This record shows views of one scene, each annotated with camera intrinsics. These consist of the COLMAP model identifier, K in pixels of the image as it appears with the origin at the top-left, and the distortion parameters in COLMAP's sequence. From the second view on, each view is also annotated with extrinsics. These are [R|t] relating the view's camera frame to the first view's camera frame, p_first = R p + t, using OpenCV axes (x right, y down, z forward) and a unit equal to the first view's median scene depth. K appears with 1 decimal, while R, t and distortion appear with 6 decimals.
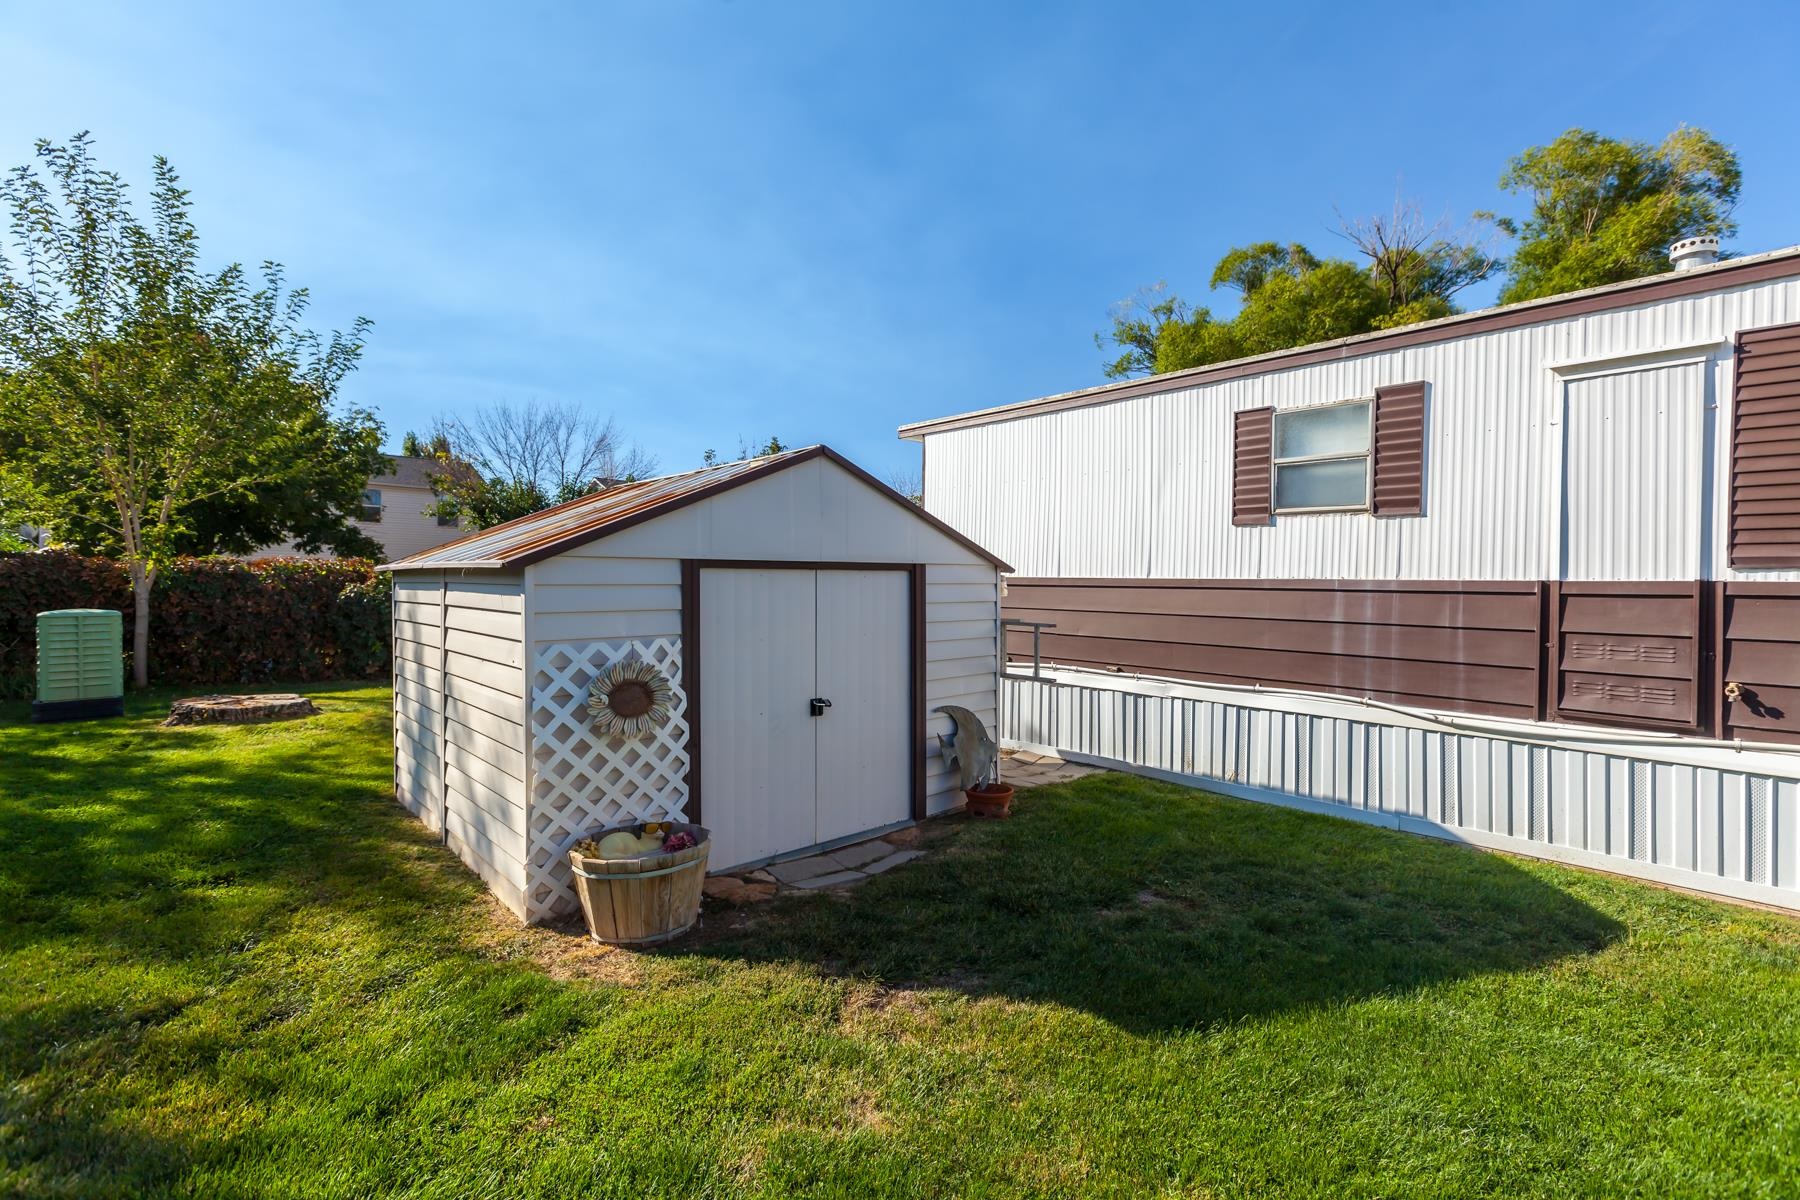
lens RADIAL K [[805.4, 0, 900.0], [0, 805.4, 600.0], [0, 0, 1]] dist [0.002903, 0.000316]
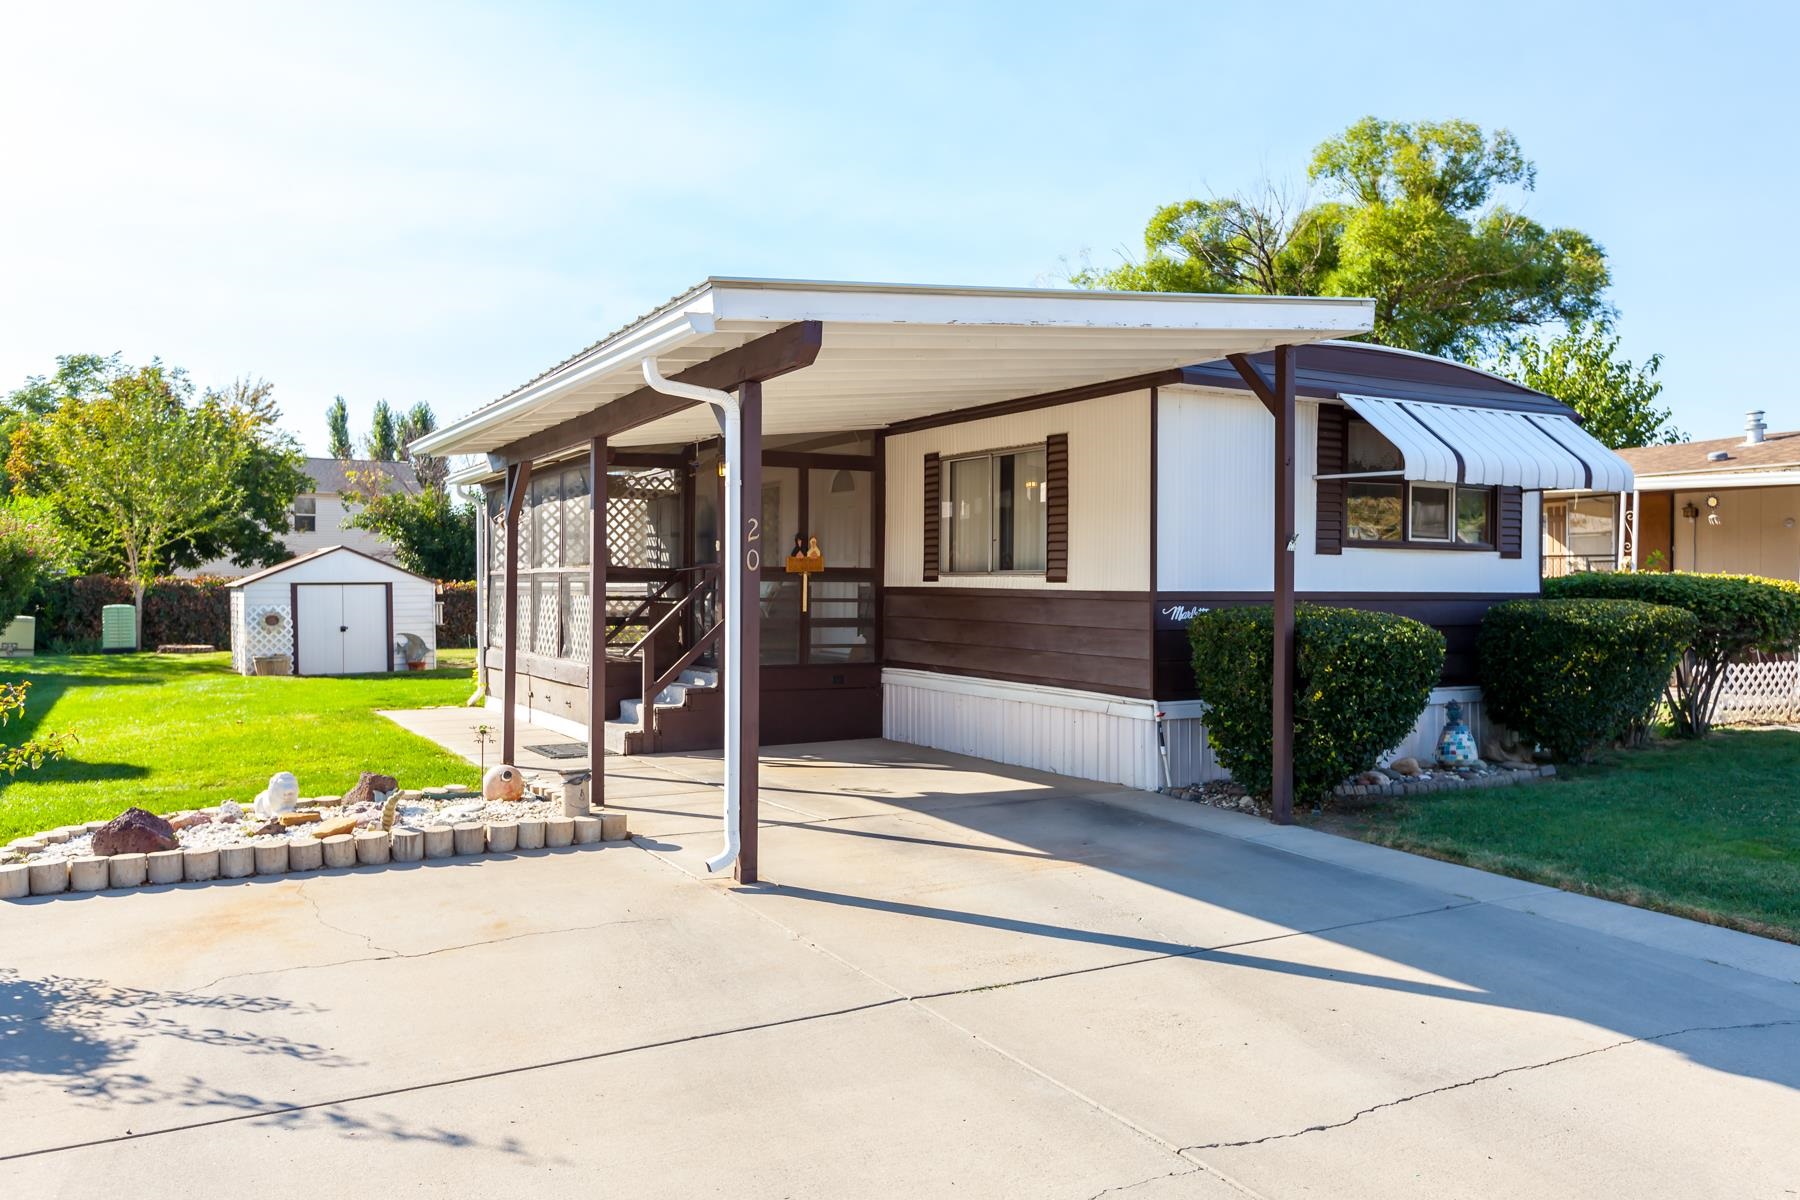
lens RADIAL K [[1365.5, 0, 898.7], [0, 1365.5, 620.9], [0, 0, 1]] dist [0.002701, -0.002150]
pose [[0.977546, -0.005975, -0.210640, 1.920782], [0.006771, 0.999972, 0.003056, 0.061940], [0.210616, -0.004414, 0.977559, -2.292810]]
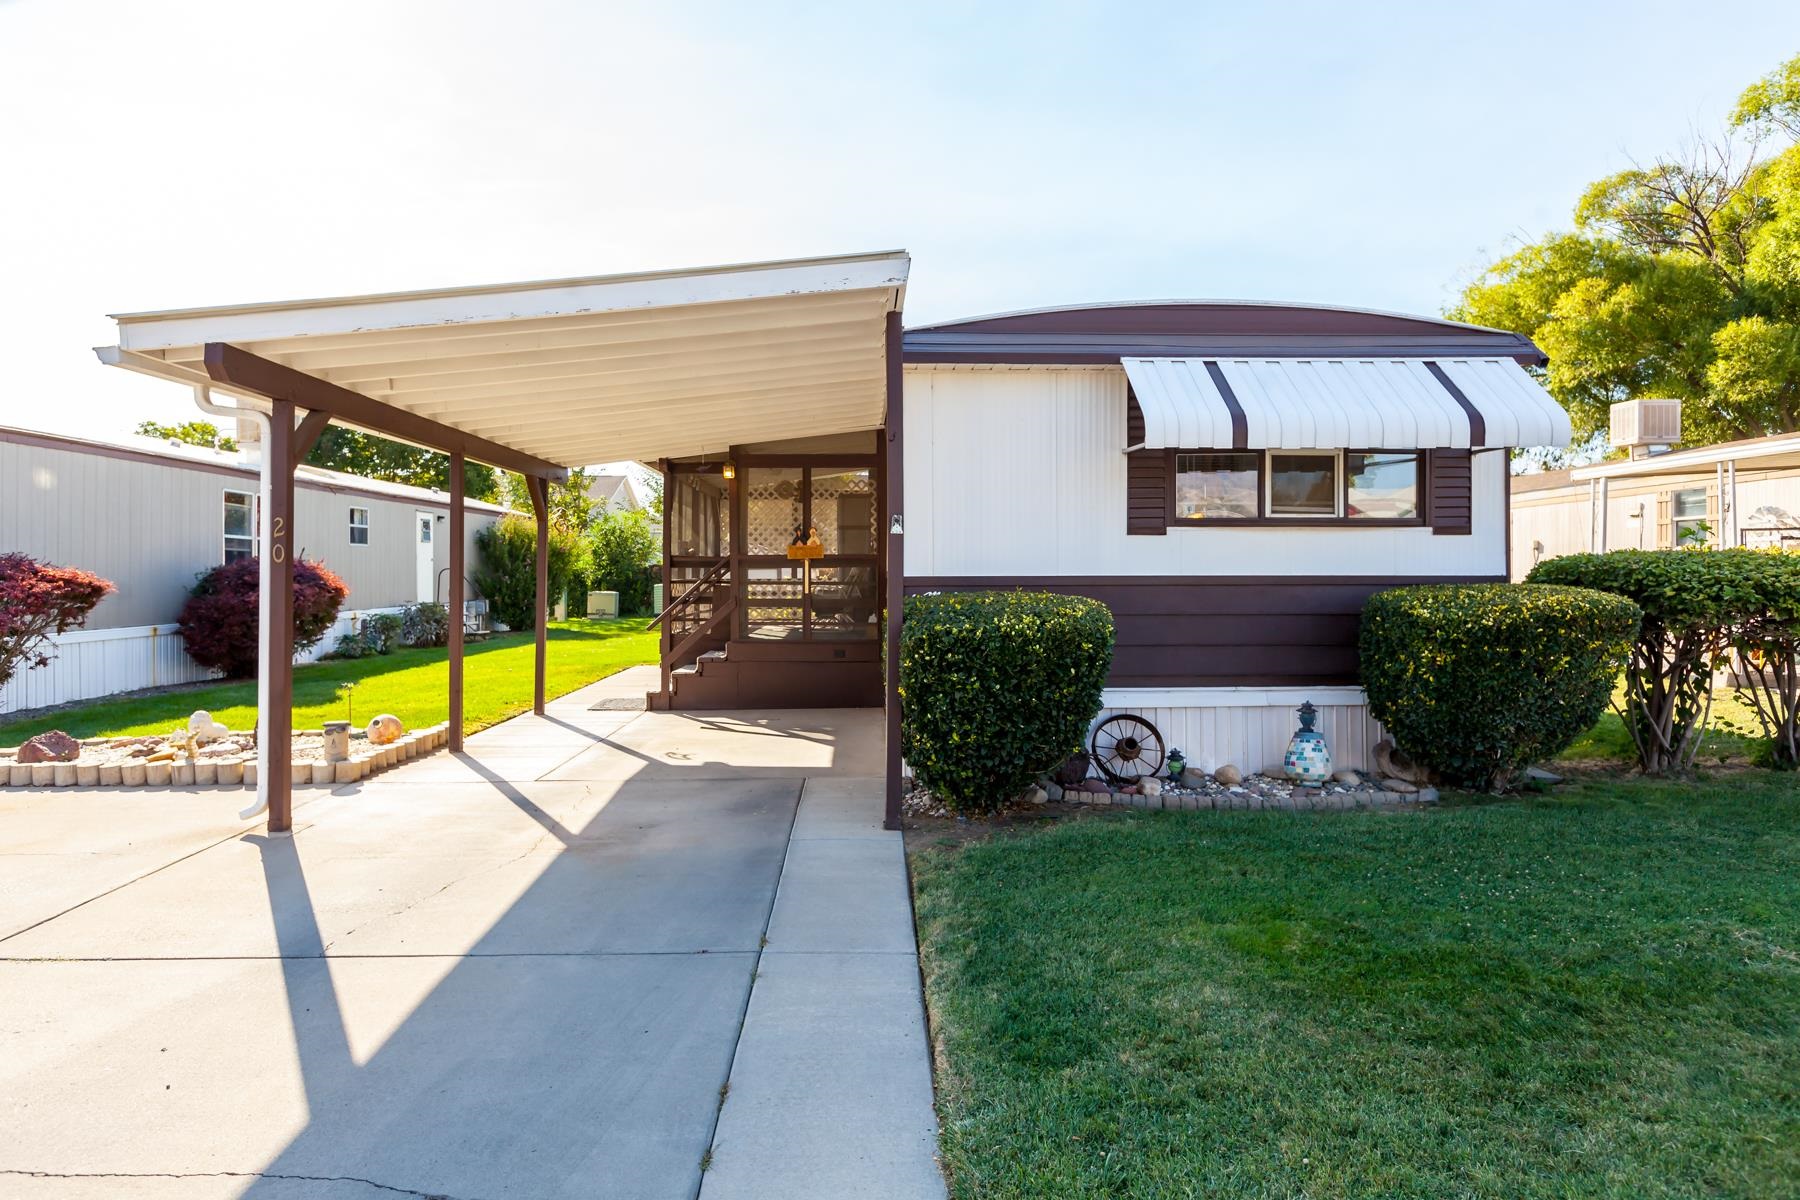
lens RADIAL K [[1082.5, 0, 895.8], [0, 1082.5, 582.4], [0, 0, 1]] dist [-0.001315, -0.000878]
pose [[0.757574, -0.007962, -0.652701, 2.621912], [0.001715, 0.999946, -0.010208, 0.054311], [0.652747, 0.006614, 0.757547, -1.677197]]
